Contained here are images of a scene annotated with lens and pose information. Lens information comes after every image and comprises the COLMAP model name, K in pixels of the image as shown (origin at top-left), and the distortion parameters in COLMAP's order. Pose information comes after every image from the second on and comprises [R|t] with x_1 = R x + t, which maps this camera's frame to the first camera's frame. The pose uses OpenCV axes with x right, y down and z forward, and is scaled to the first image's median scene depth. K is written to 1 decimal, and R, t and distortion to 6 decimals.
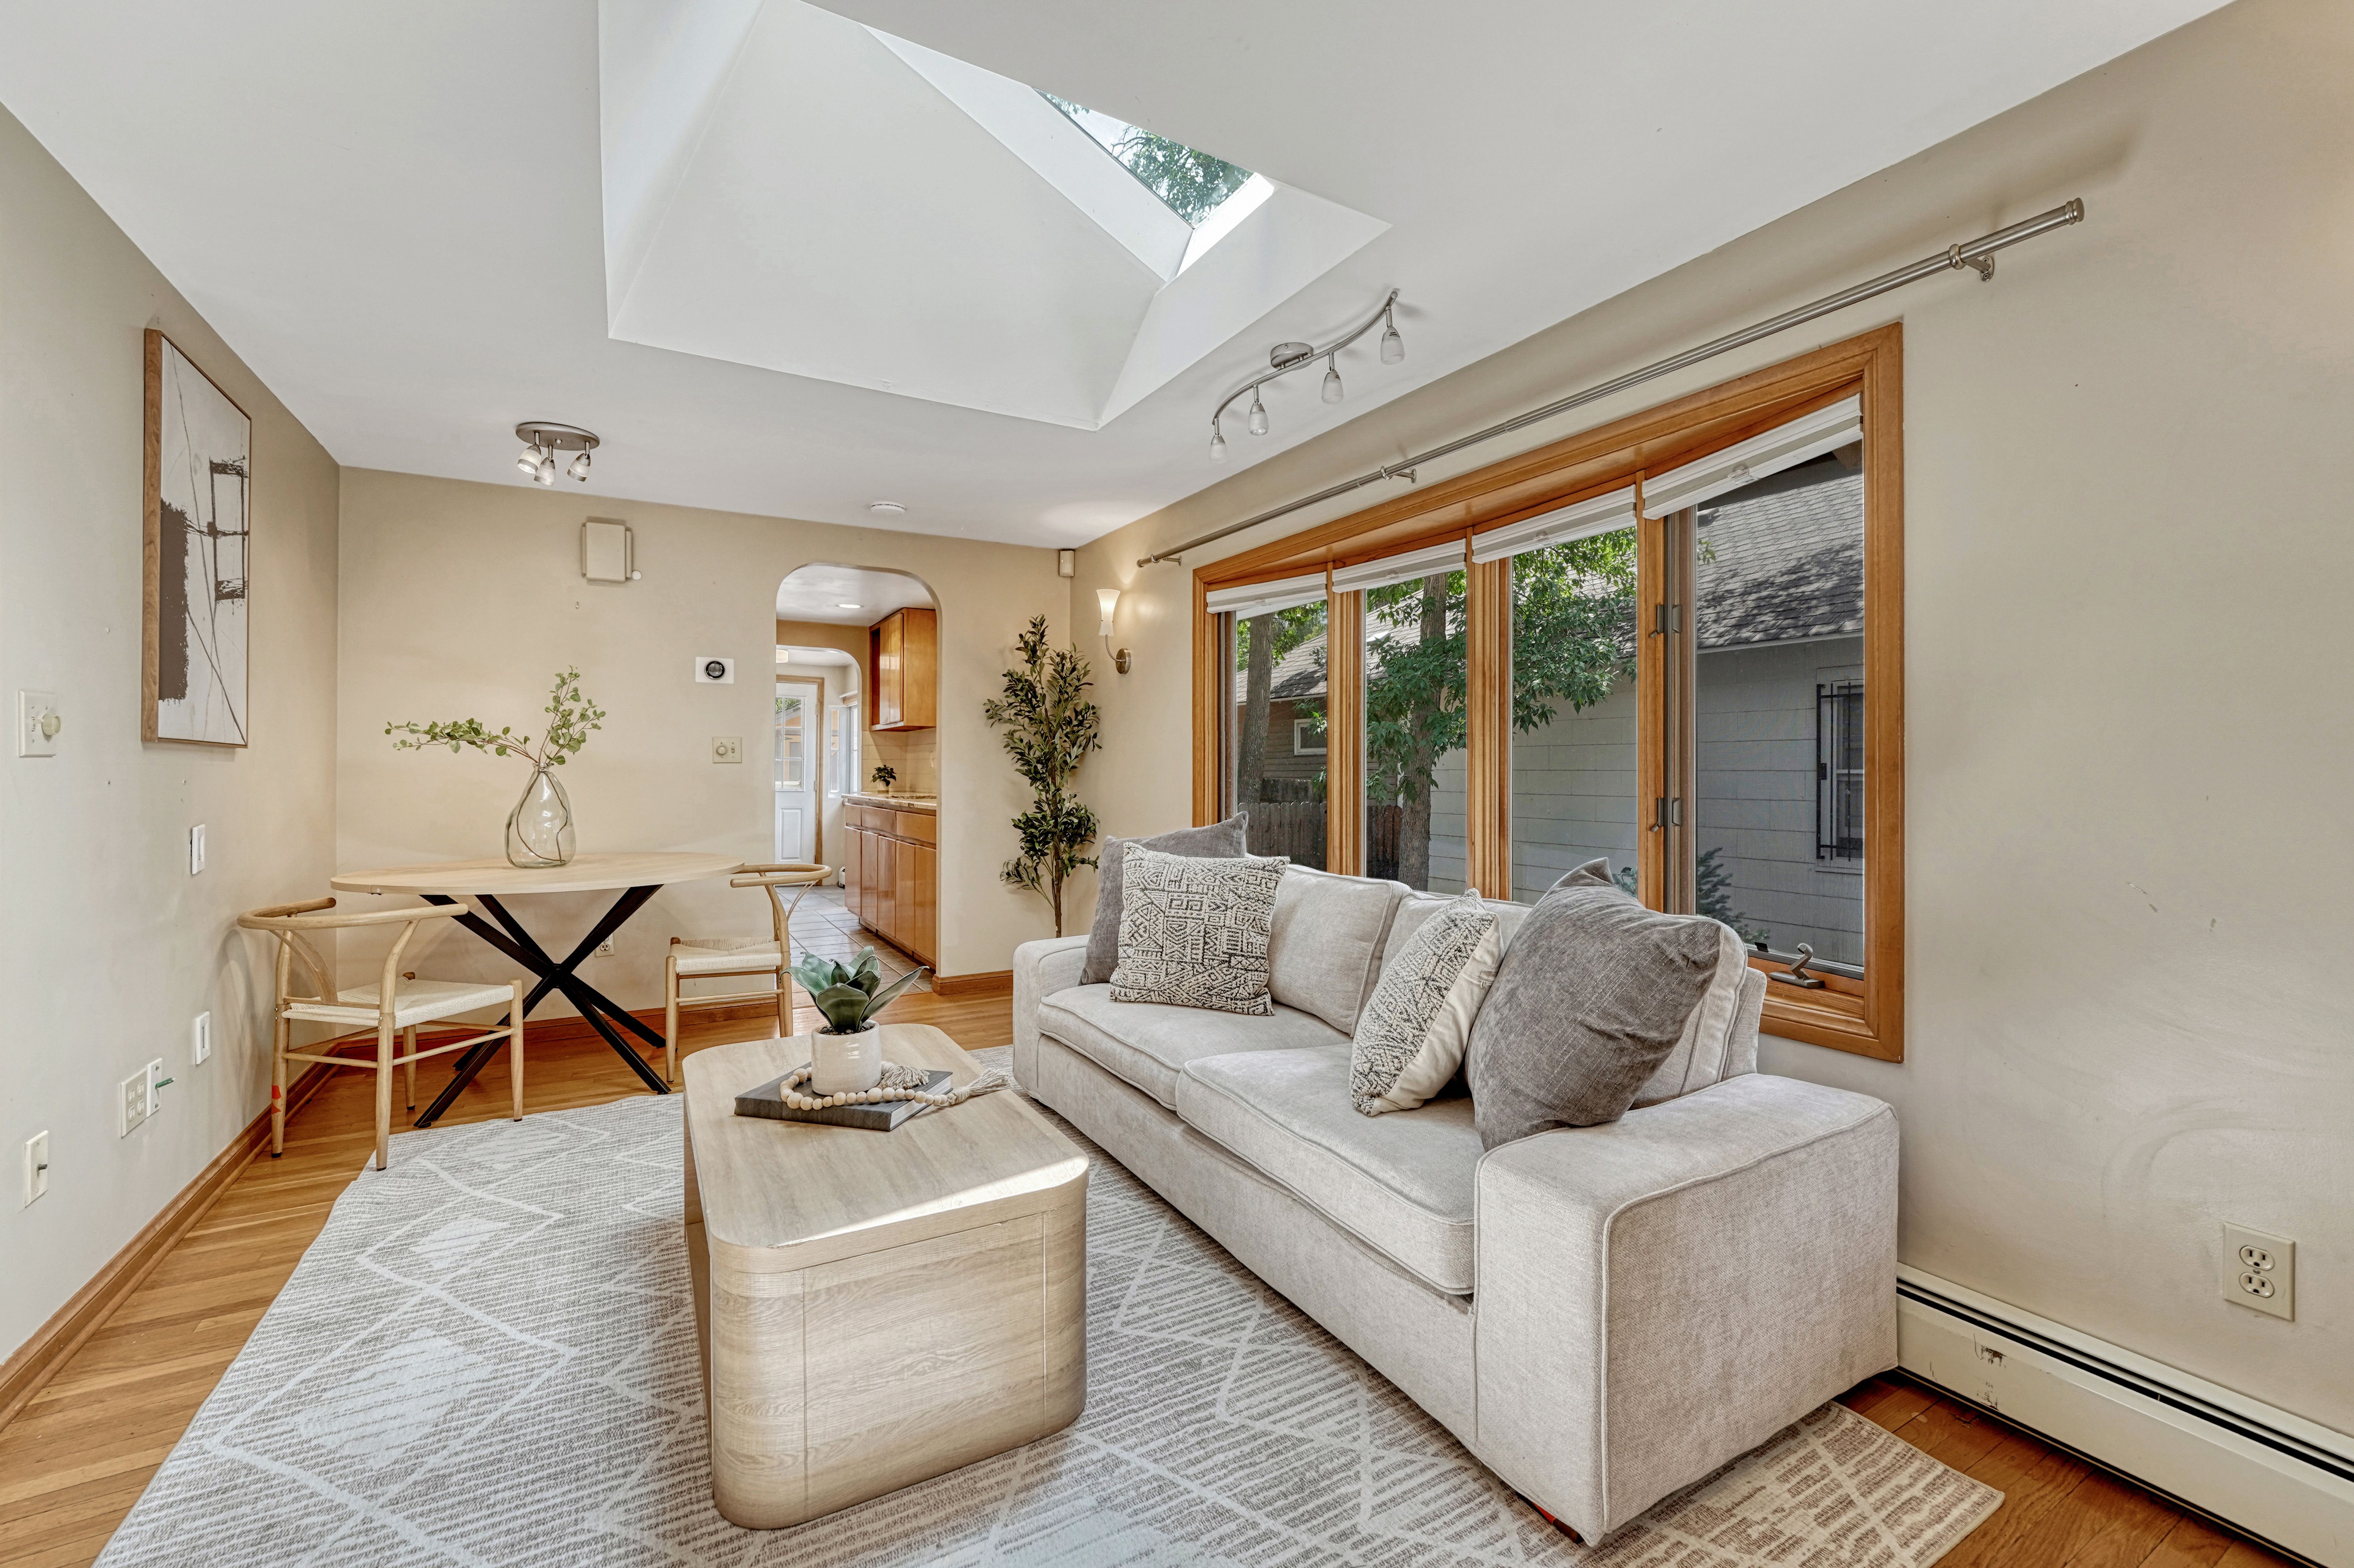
lens RADIAL K [[970.4, 0, 1193.3], [0, 970.4, 788.1], [0, 0, 1]] dist [-0.010672, 0.000492]
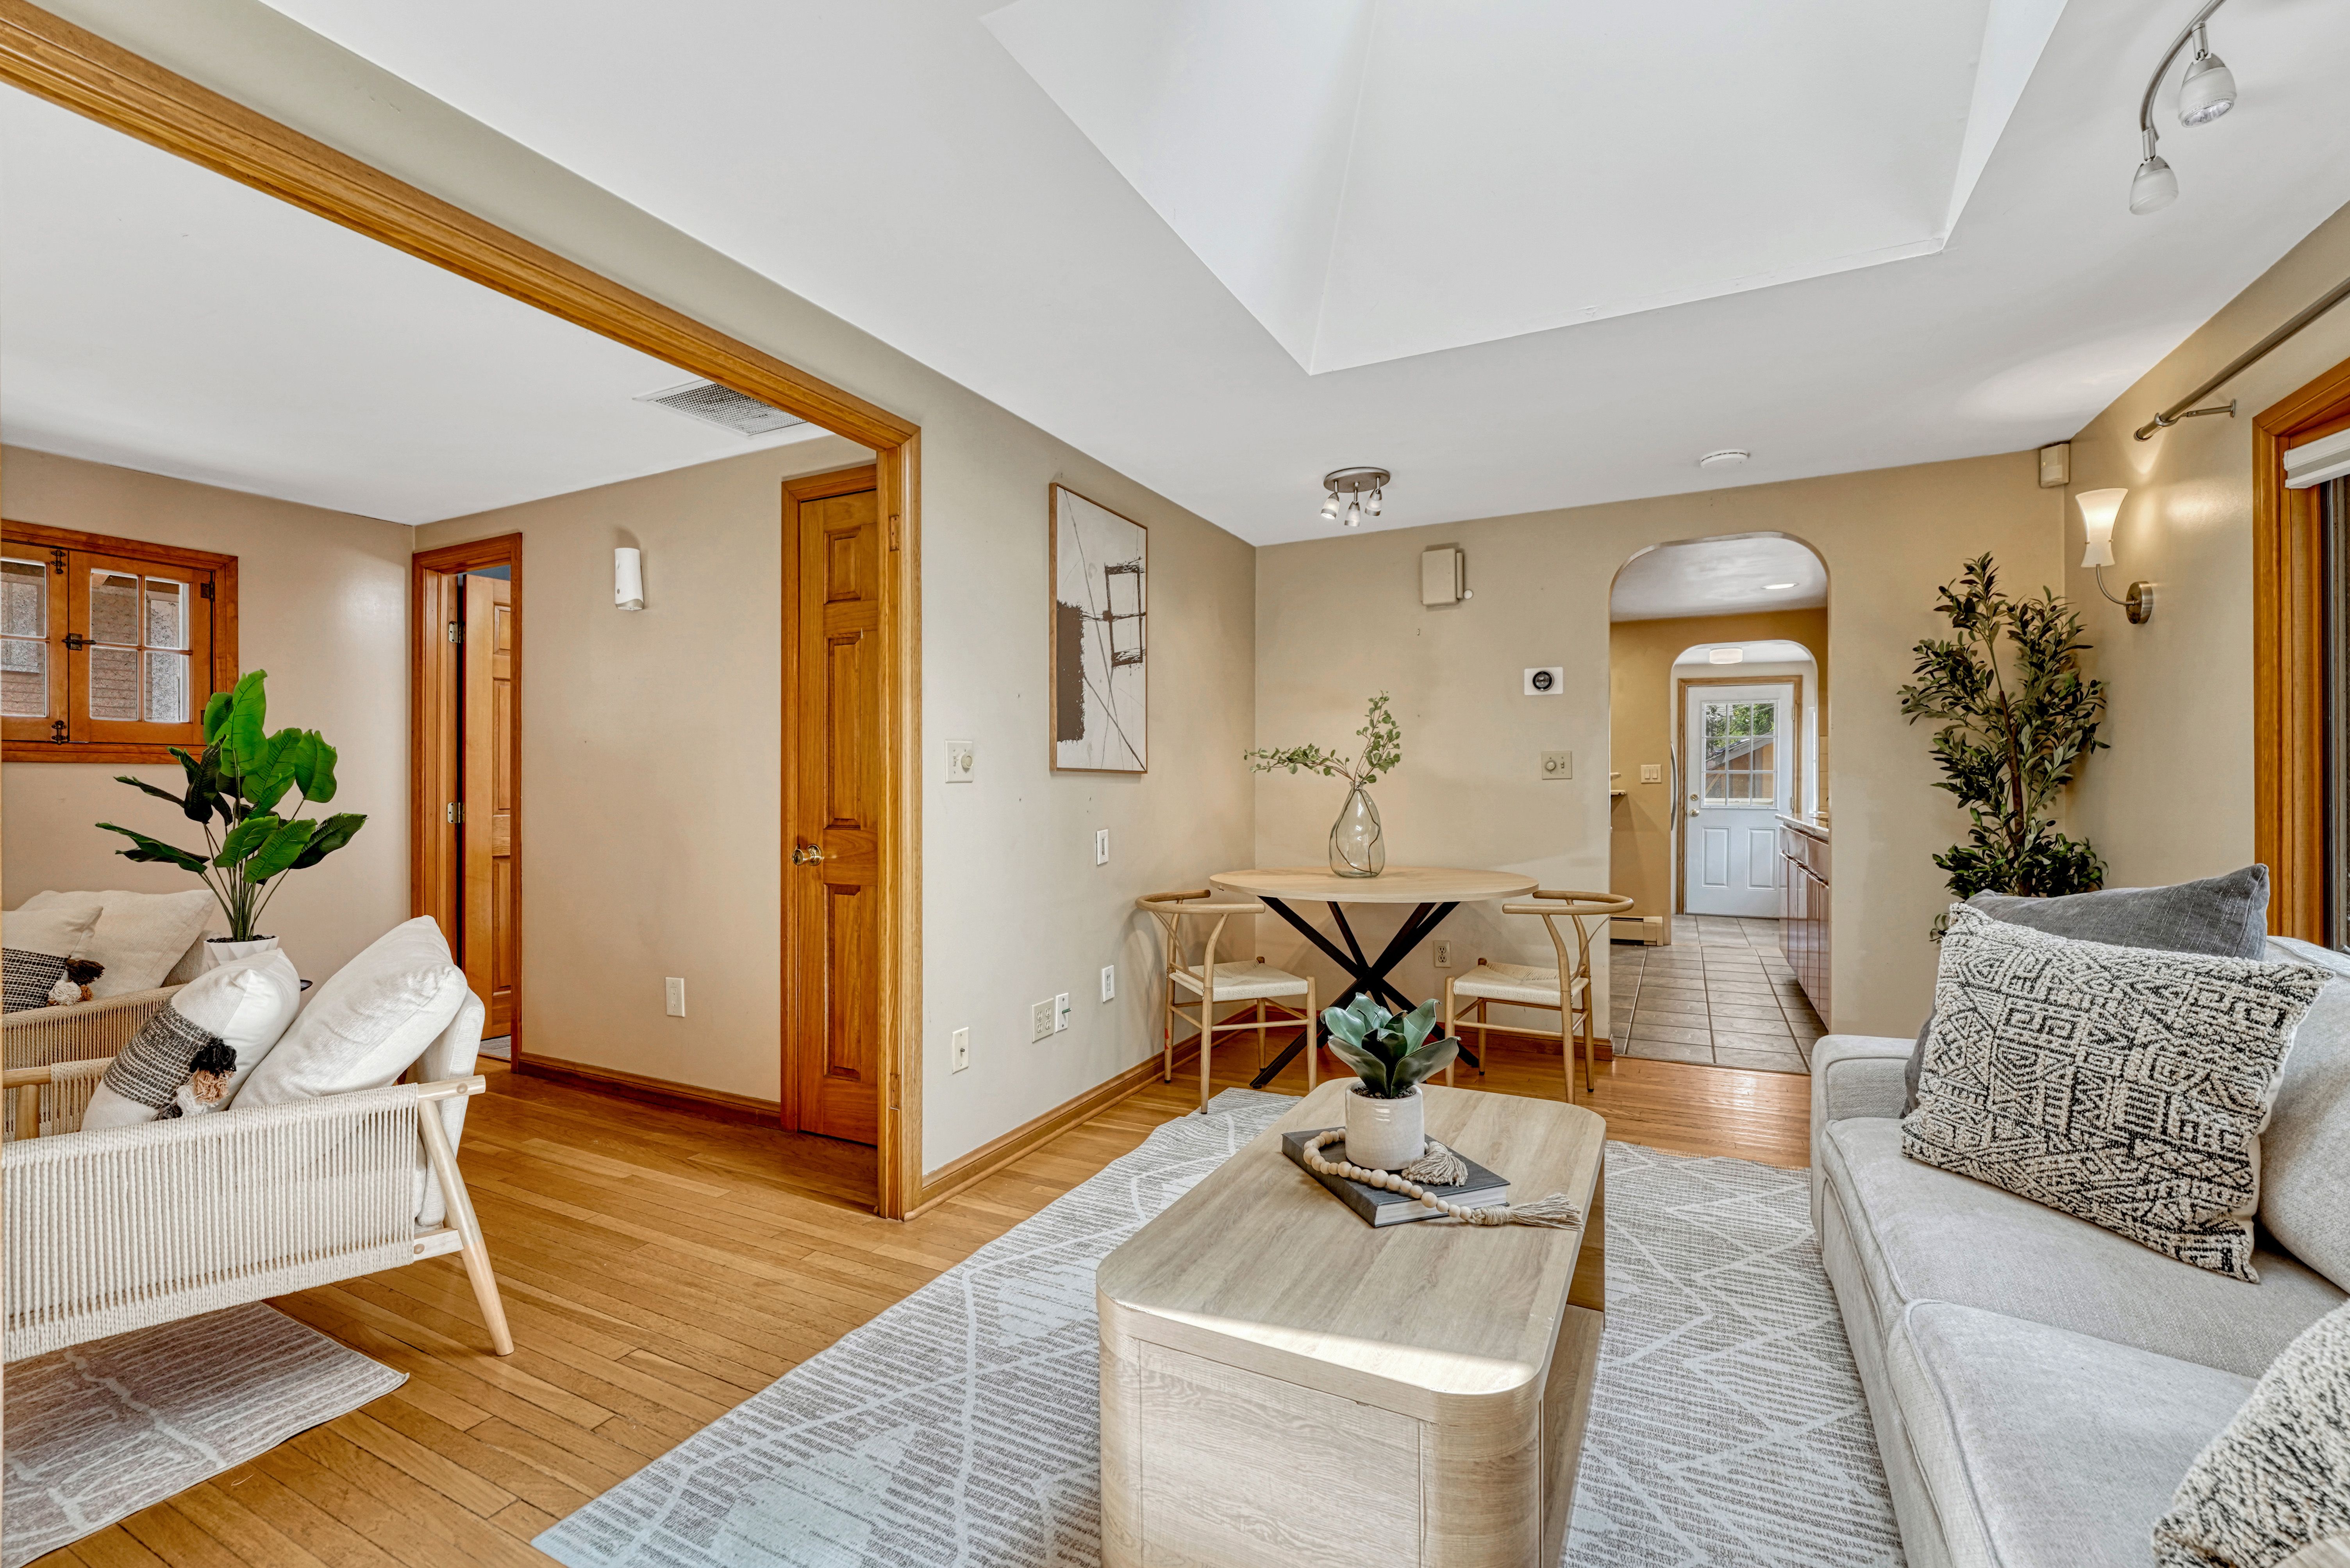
lens RADIAL K [[1002.1, 0, 1176.7], [0, 1002.1, 796.7], [0, 0, 1]] dist [-0.010953, 0.000478]
pose [[0.537137, 0.002453, -0.843492, 0.211700], [-0.007953, 0.999966, -0.002156, -0.006174], [0.843458, 0.007866, 0.537138, 0.270080]]
